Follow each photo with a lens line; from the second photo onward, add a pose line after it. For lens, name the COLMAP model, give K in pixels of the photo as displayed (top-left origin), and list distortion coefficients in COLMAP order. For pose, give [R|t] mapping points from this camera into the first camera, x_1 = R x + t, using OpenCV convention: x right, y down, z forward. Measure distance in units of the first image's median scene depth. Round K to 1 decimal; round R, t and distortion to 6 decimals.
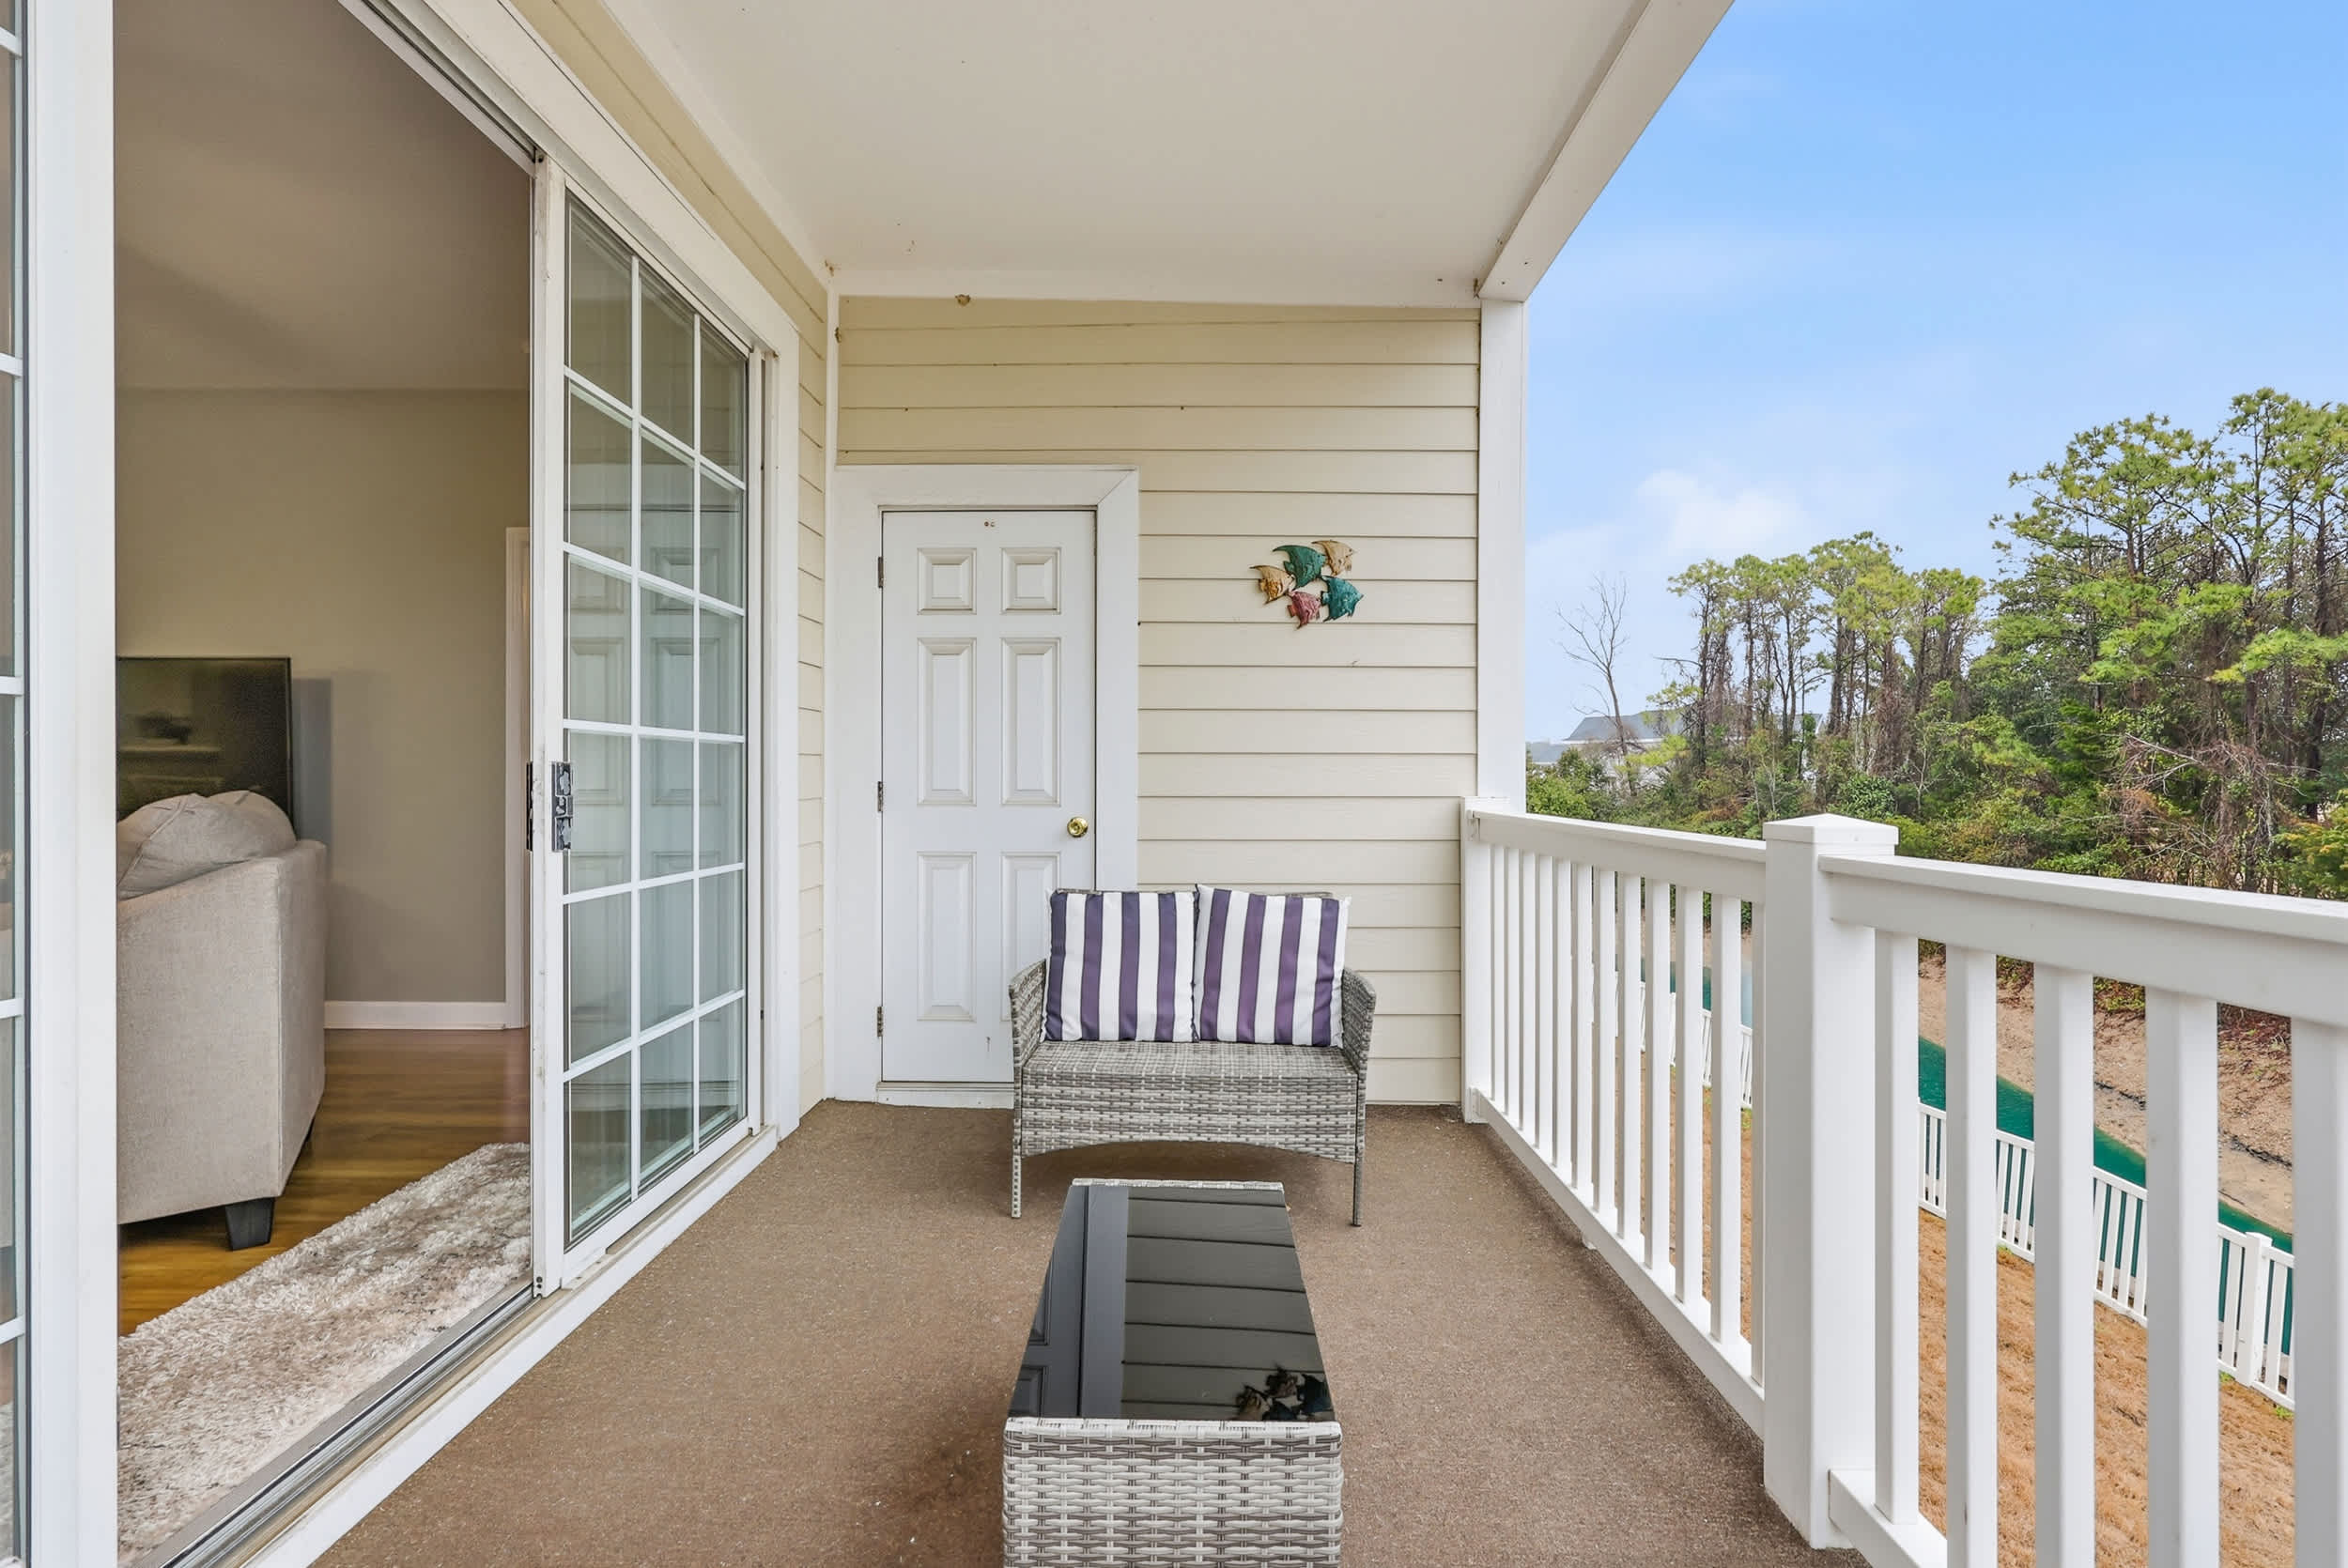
lens RADIAL K [[946.0, 0, 1178.9], [0, 946.0, 785.3], [0, 0, 1]] dist [0.000570, -0.000081]
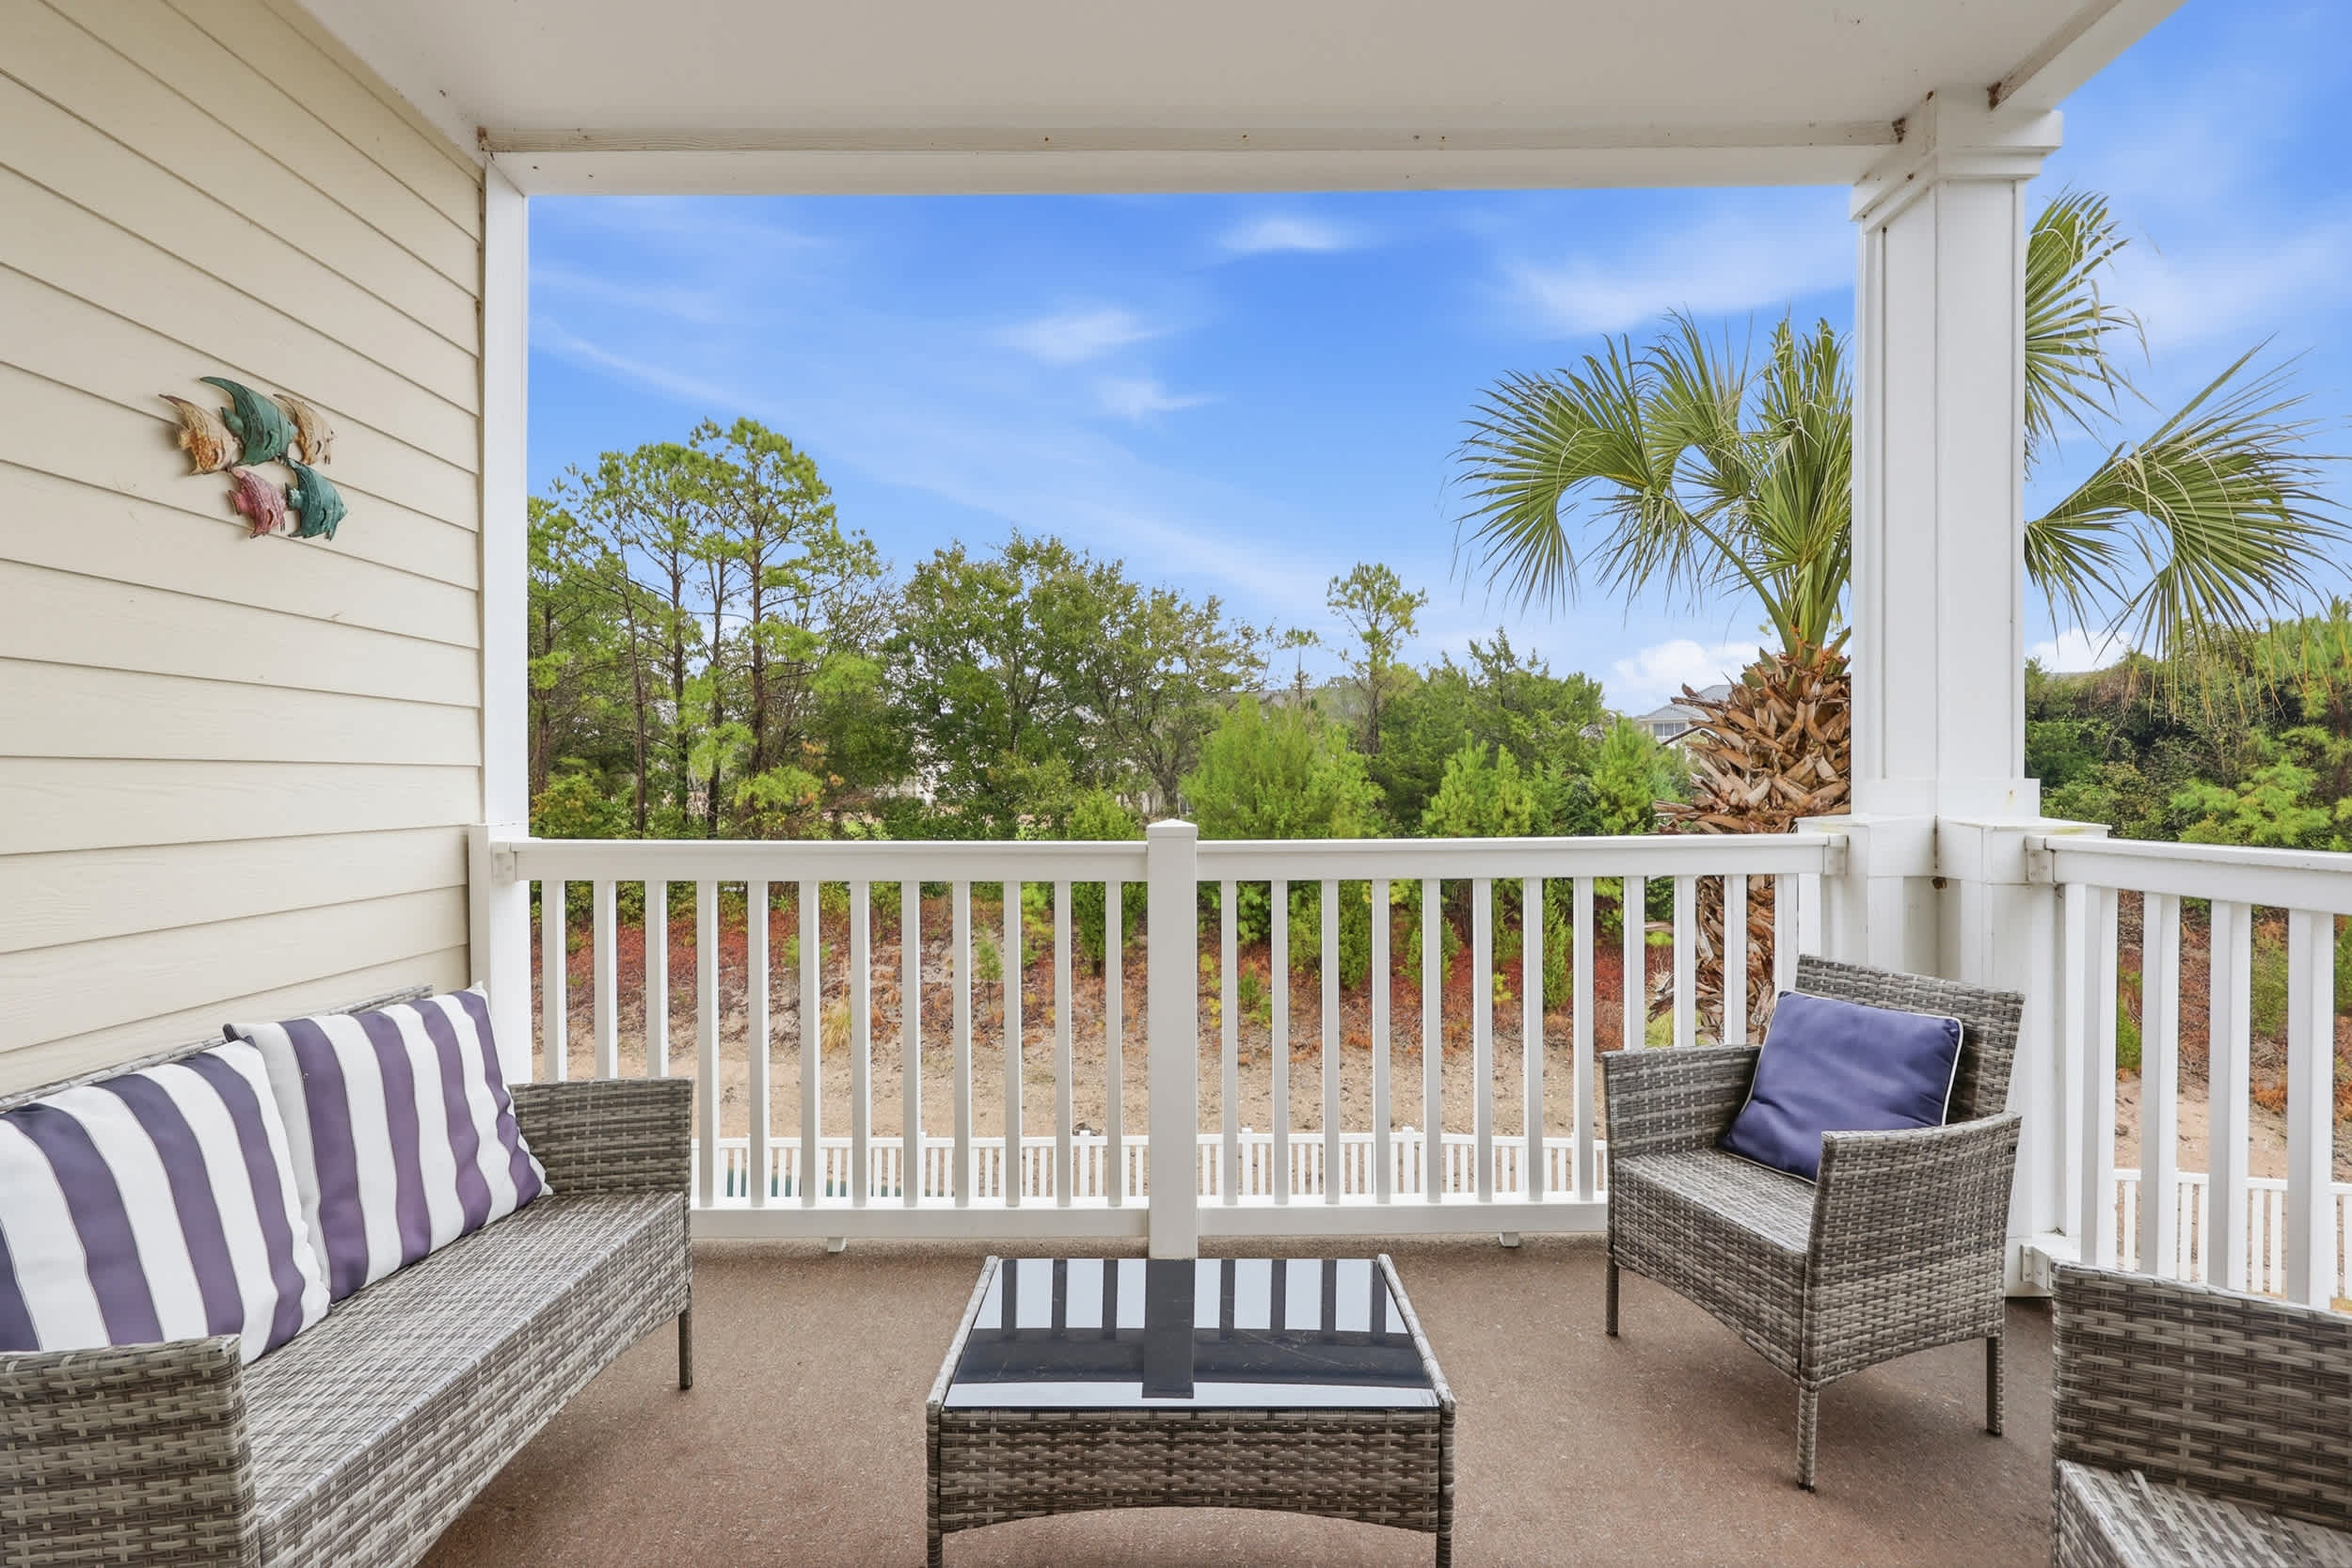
lens RADIAL K [[947.7, 0, 1185.7], [0, 947.7, 785.3], [0, 0, 1]] dist [0.000570, -0.000081]
pose [[-0.017472, -0.006949, 0.999823, -0.444511], [0.006771, 0.999952, 0.007068, -0.019872], [-0.999824, 0.006893, -0.017424, 0.457205]]
